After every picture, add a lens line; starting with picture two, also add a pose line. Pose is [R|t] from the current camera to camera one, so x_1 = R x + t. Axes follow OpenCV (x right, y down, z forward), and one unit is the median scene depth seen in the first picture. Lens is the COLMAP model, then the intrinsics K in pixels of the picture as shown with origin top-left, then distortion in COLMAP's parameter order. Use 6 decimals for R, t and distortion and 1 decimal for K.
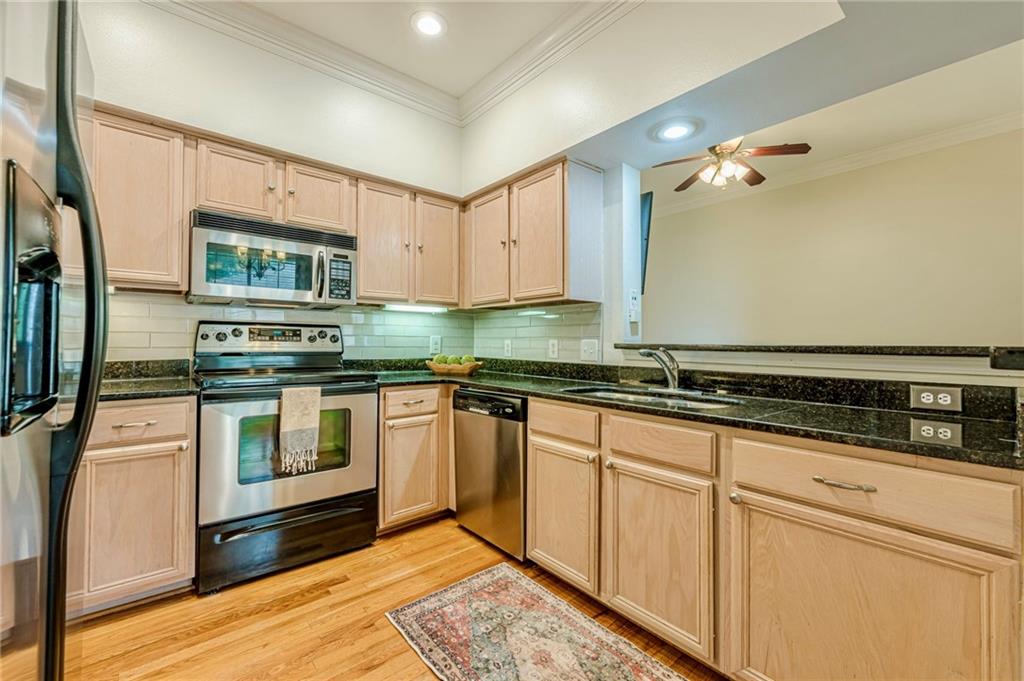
lens RADIAL K [[416.3, 0, 512.1], [0, 416.3, 344.6], [0, 0, 1]] dist [0.000975, -0.000071]
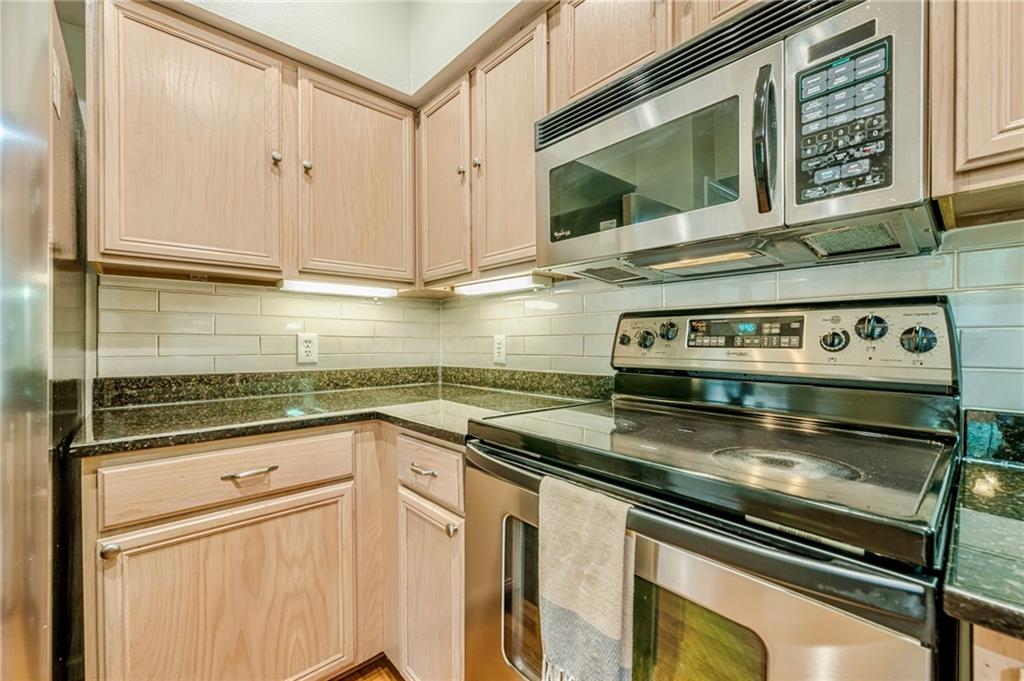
lens RADIAL K [[416.3, 0, 512.1], [0, 416.3, 344.6], [0, 0, 1]] dist [0.000975, -0.000071]
pose [[0.040654, -0.003824, -0.999166, -0.147181], [-0.006558, 0.999970, -0.004094, -0.008353], [0.999152, 0.006719, 0.040628, 0.778193]]
